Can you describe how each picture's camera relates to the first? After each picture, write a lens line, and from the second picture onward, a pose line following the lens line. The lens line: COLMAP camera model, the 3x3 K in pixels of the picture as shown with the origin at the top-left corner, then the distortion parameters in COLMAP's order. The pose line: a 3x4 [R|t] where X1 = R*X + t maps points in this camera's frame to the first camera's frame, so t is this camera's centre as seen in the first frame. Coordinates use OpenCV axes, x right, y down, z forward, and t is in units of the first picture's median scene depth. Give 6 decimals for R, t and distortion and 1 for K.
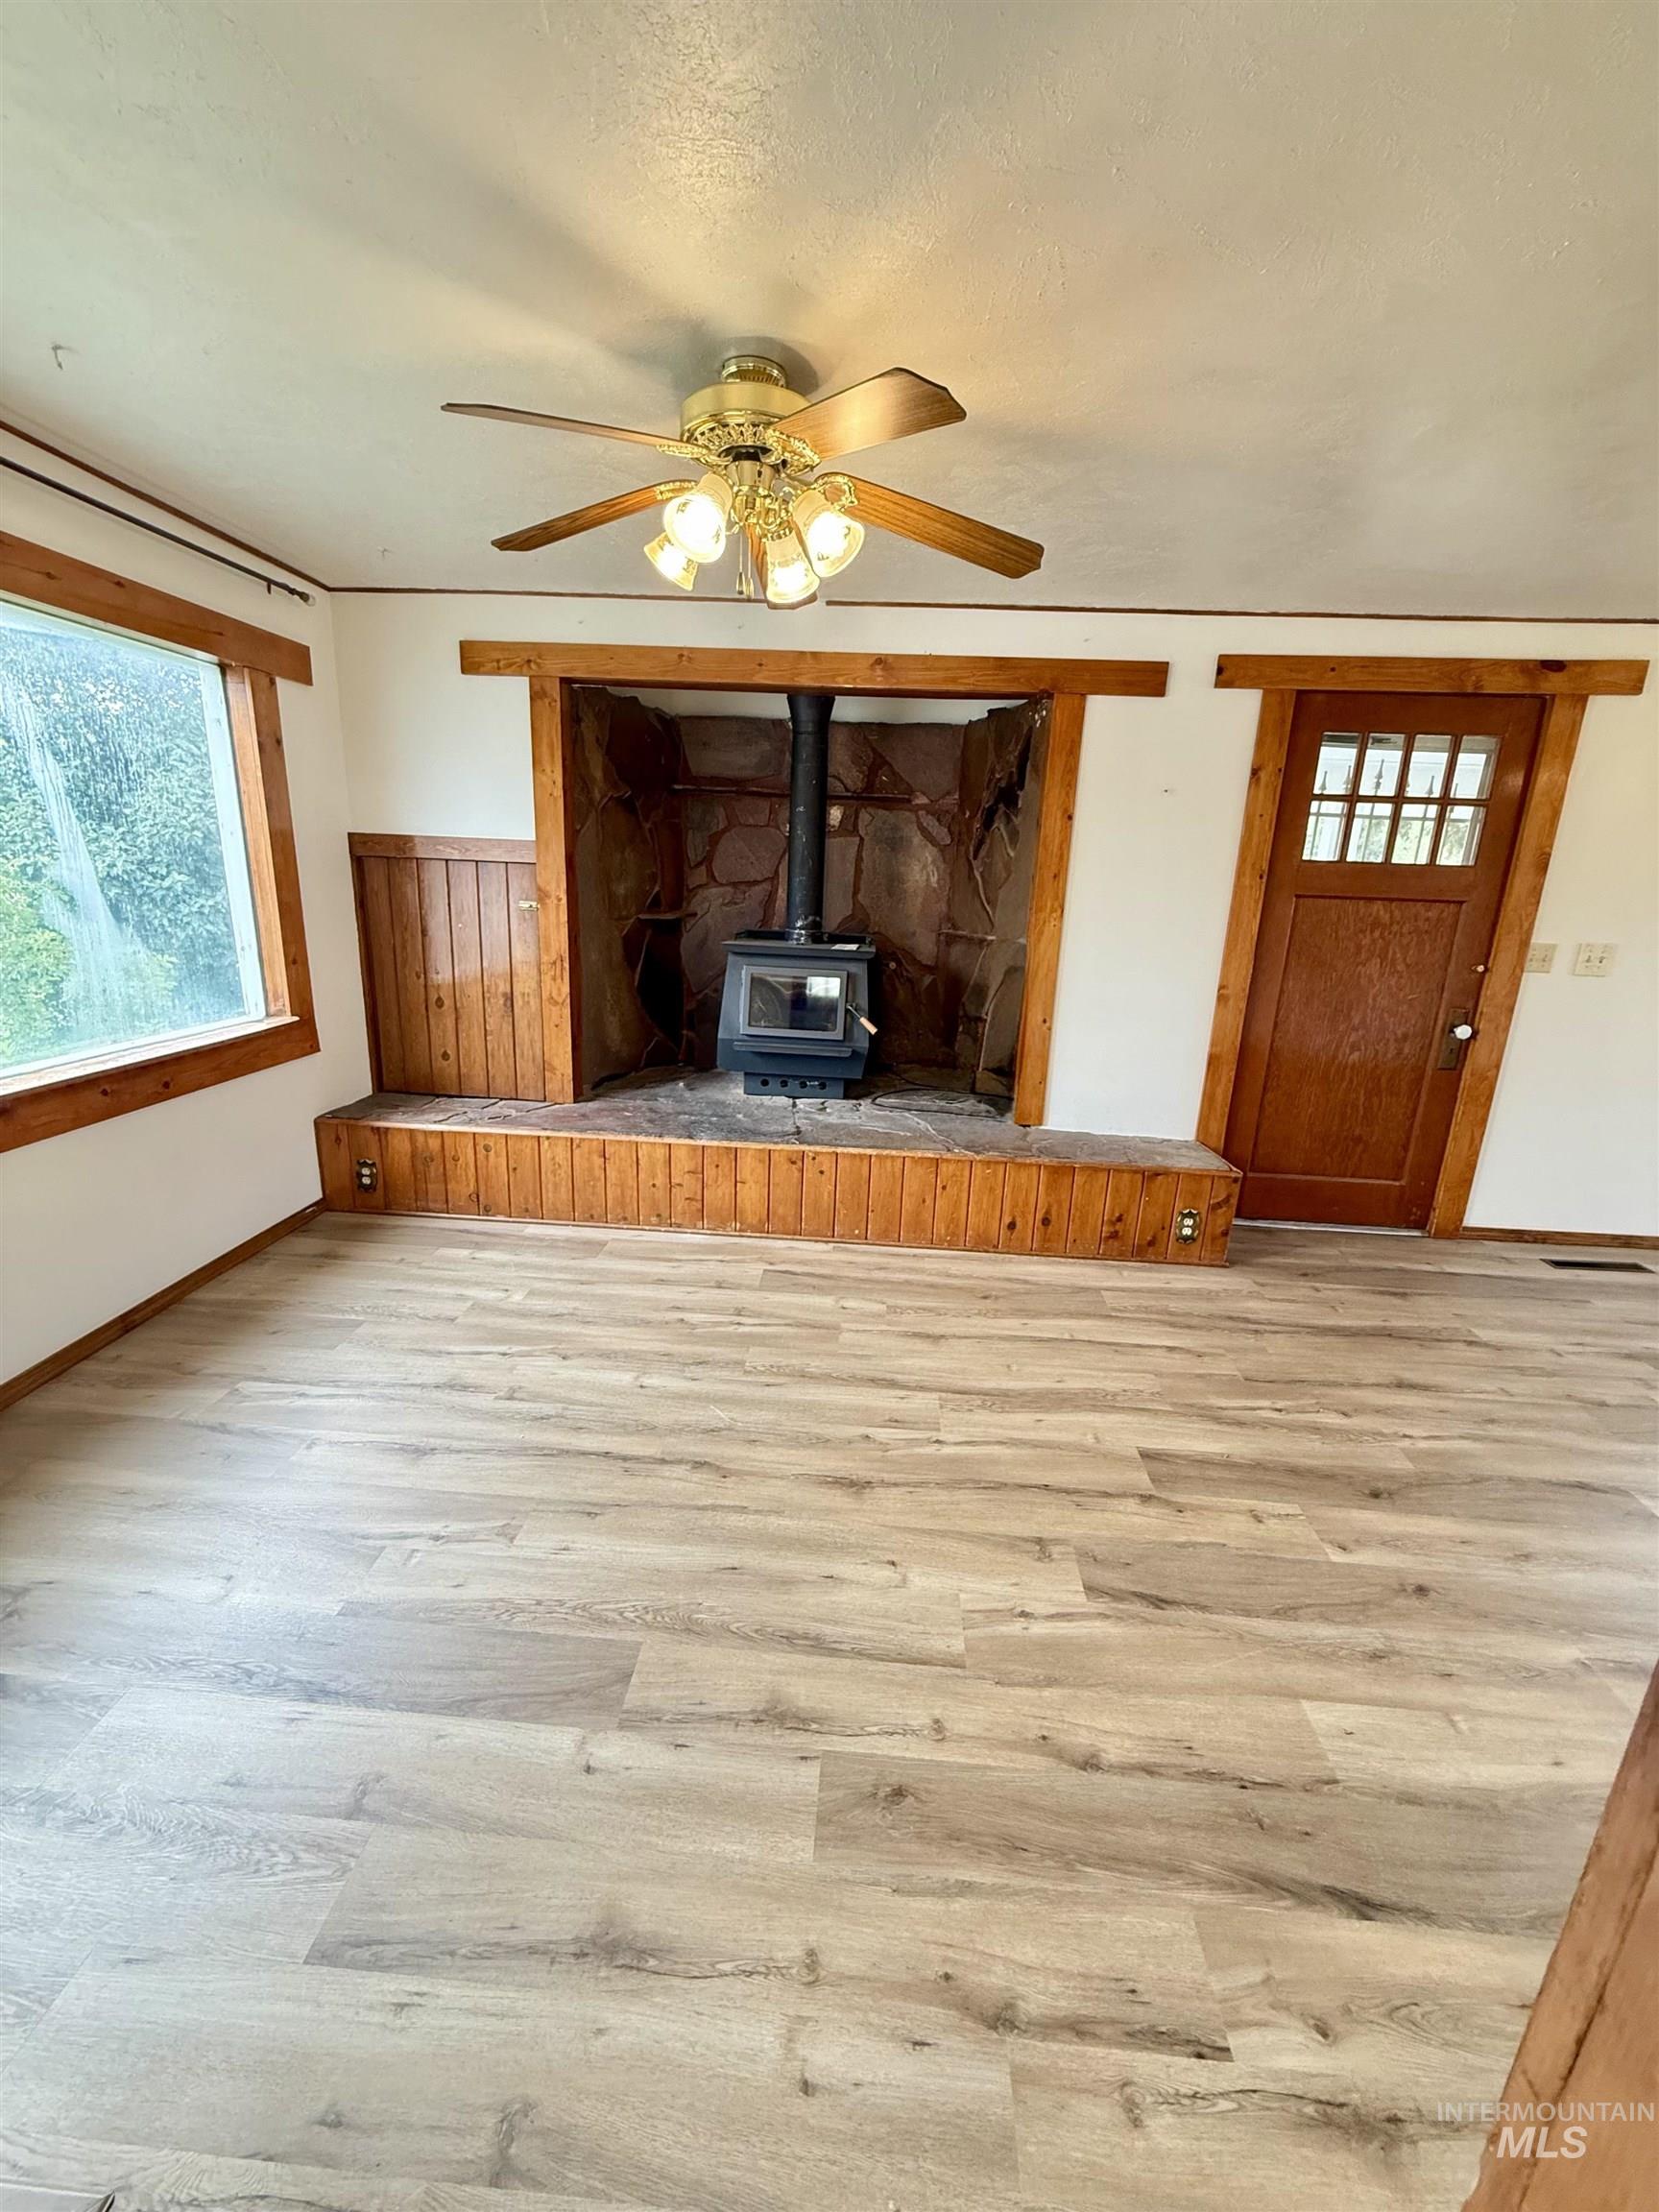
lens RADIAL K [[883.0, 0, 835.5], [0, 883.0, 1099.9], [0, 0, 1]] dist [-0.000639, 0.000260]
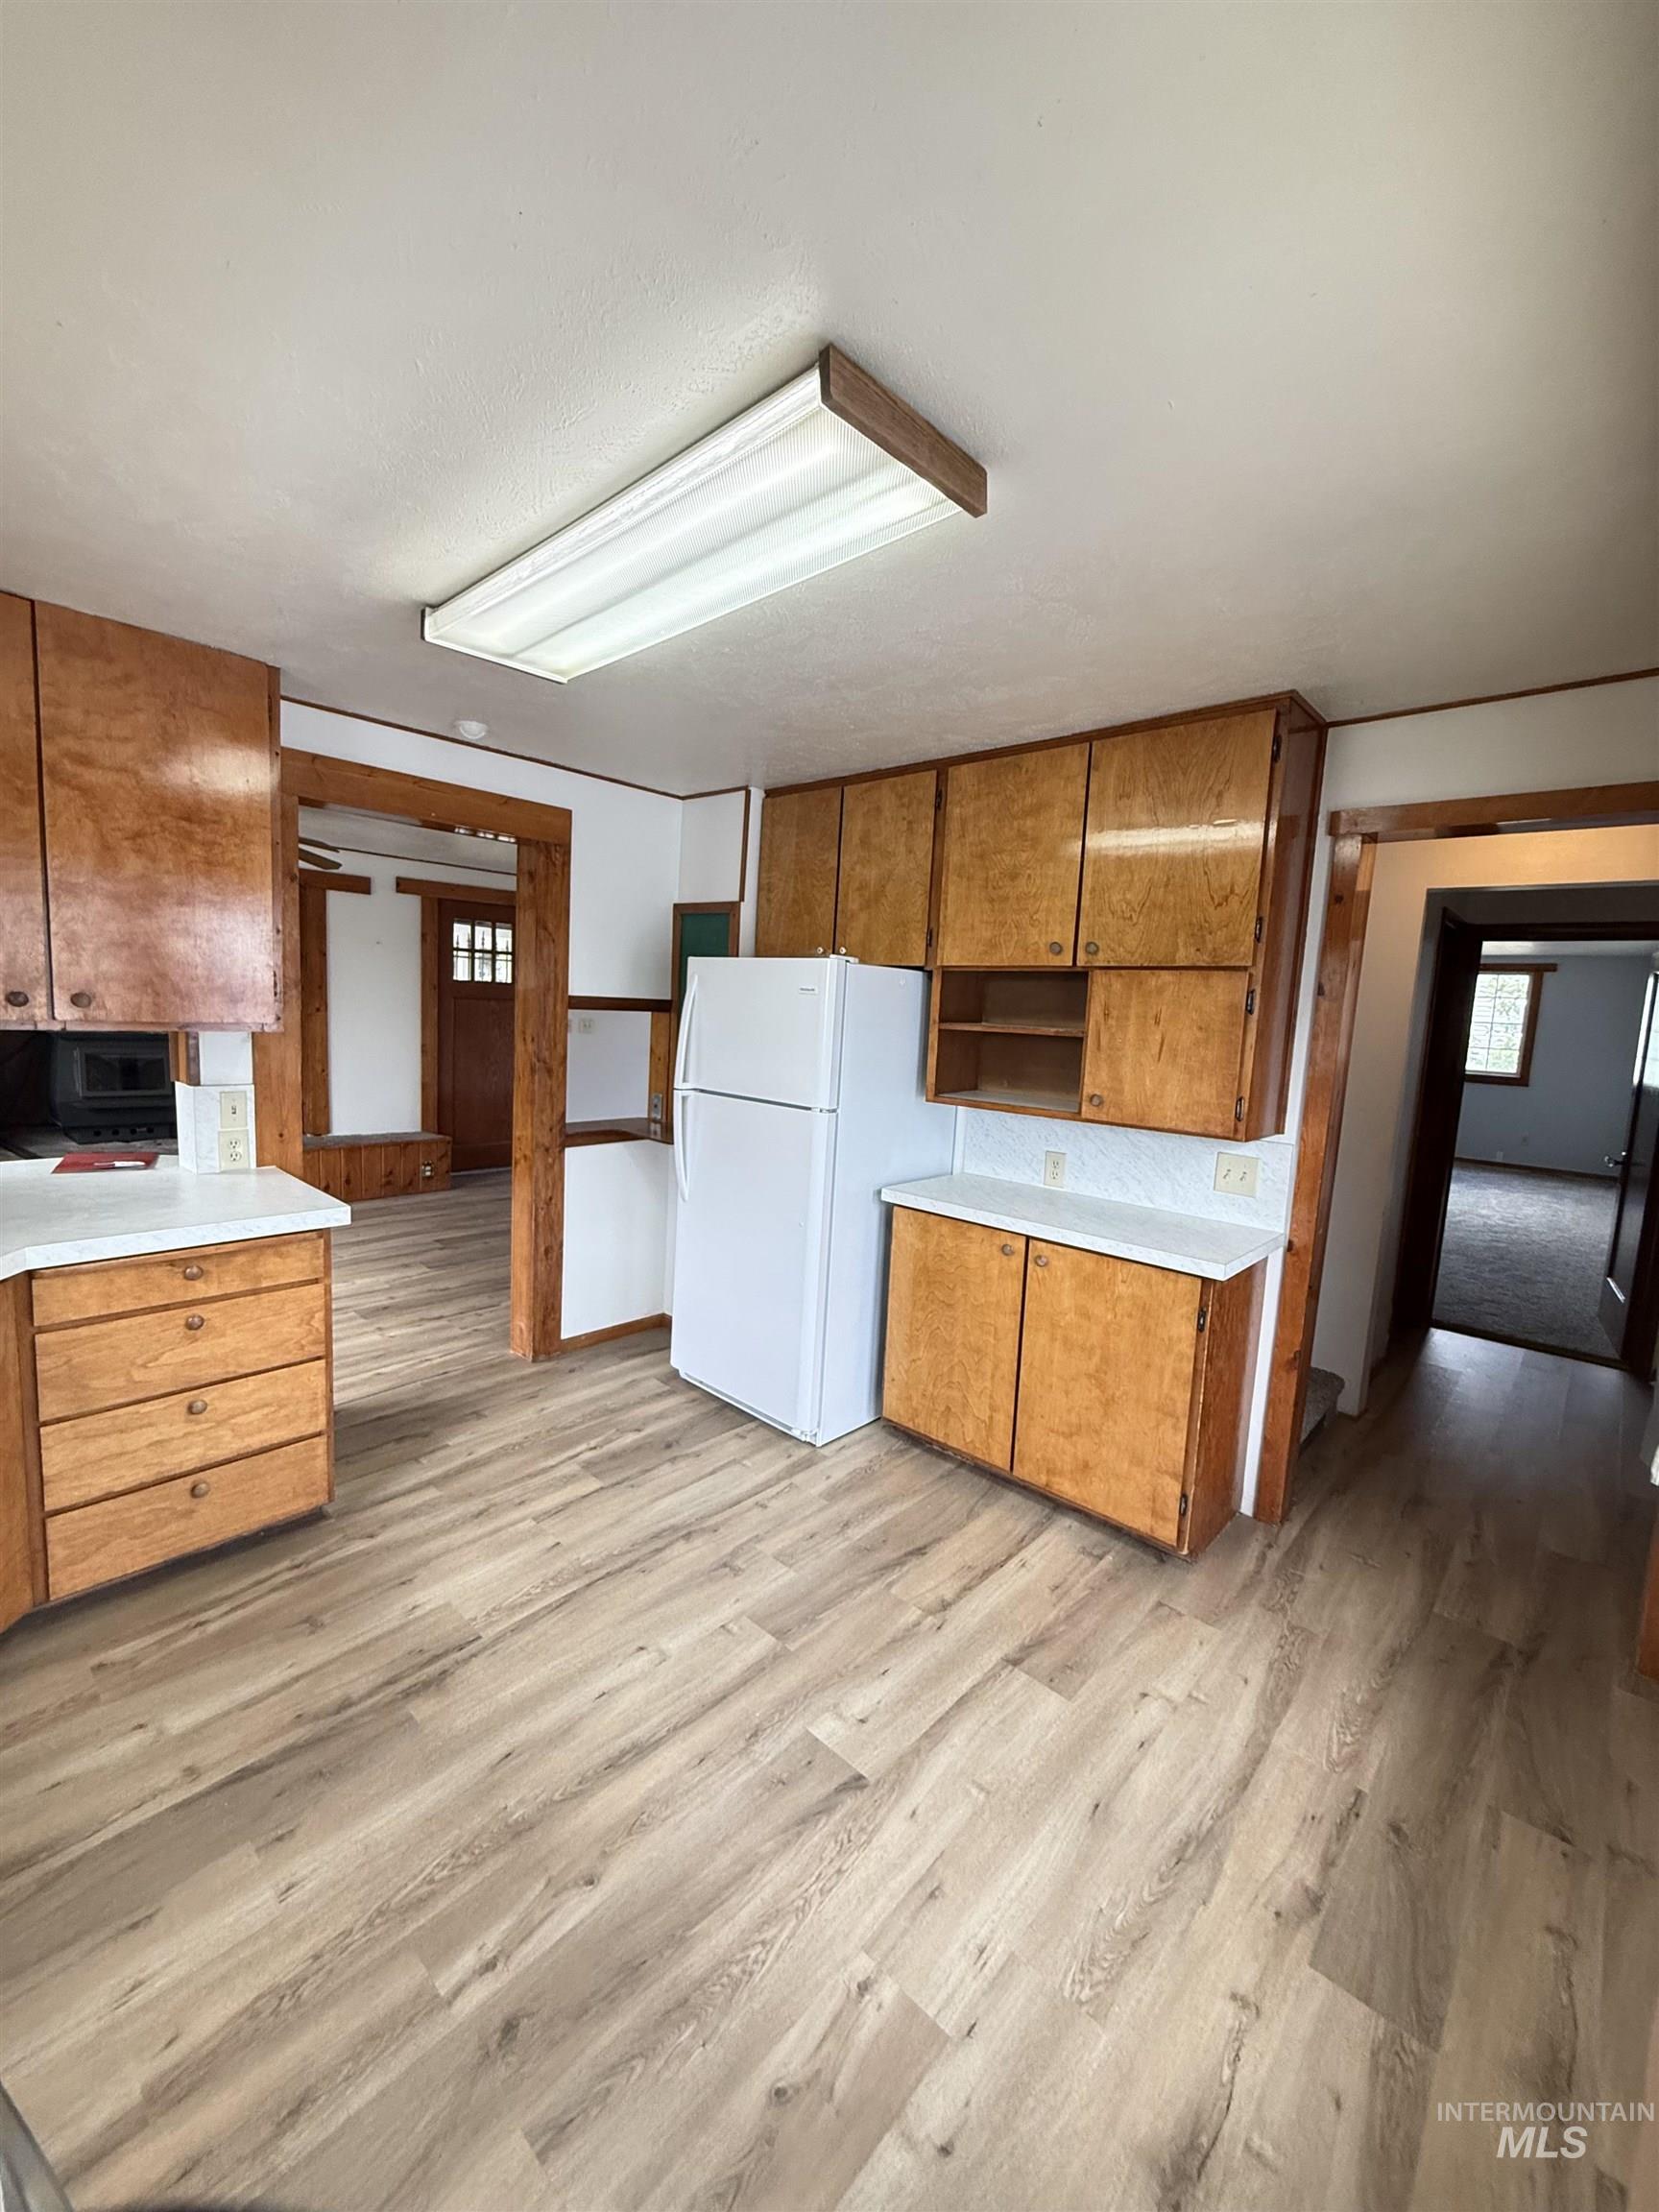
lens RADIAL K [[883.0, 0, 829.3], [0, 883.0, 1110.7], [0, 0, 1]] dist [-0.000639, 0.000260]
pose [[0.627981, -0.101138, 0.771629, -0.514941], [0.167146, 0.985909, -0.006806, 0.176606], [-0.760067, 0.133249, 0.636036, -0.886544]]
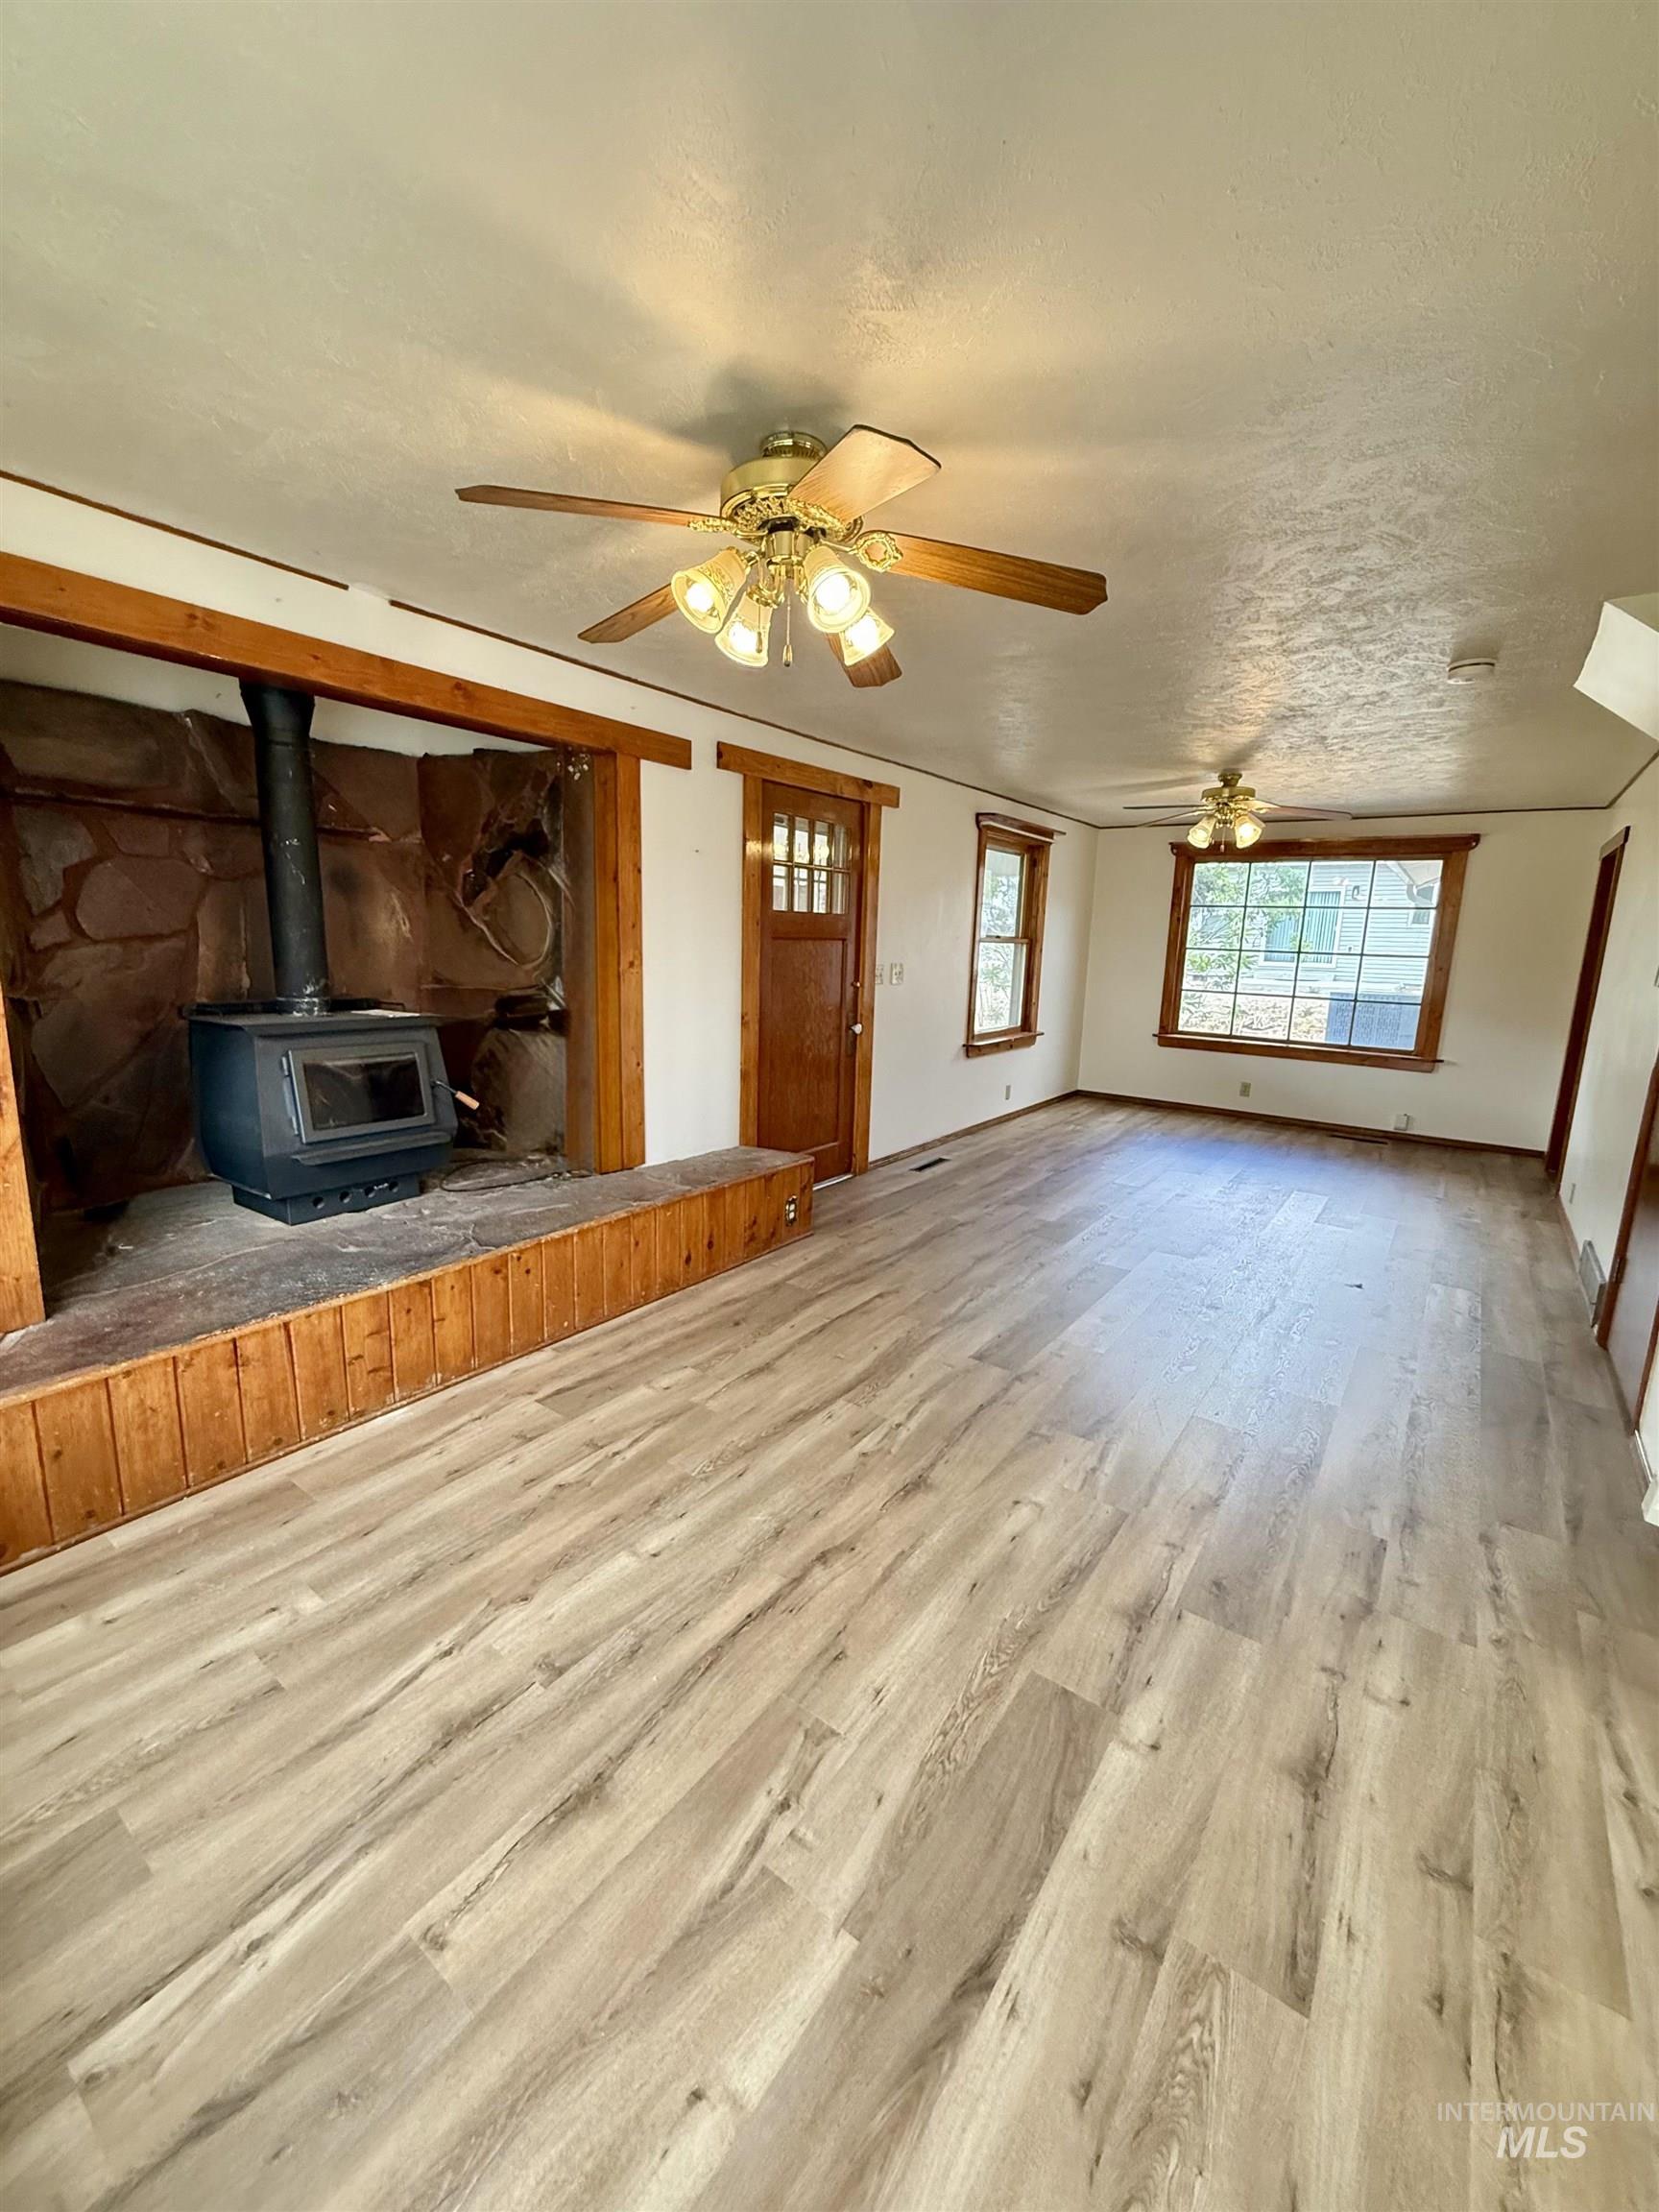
lens RADIAL K [[883.0, 0, 827.8], [0, 883.0, 1099.7], [0, 0, 1]] dist [-0.000639, 0.000260]
pose [[0.536864, -0.178291, 0.824614, -0.556054], [0.206684, 0.975425, 0.076337, -0.089510], [-0.817960, 0.129452, 0.560521, 0.266803]]
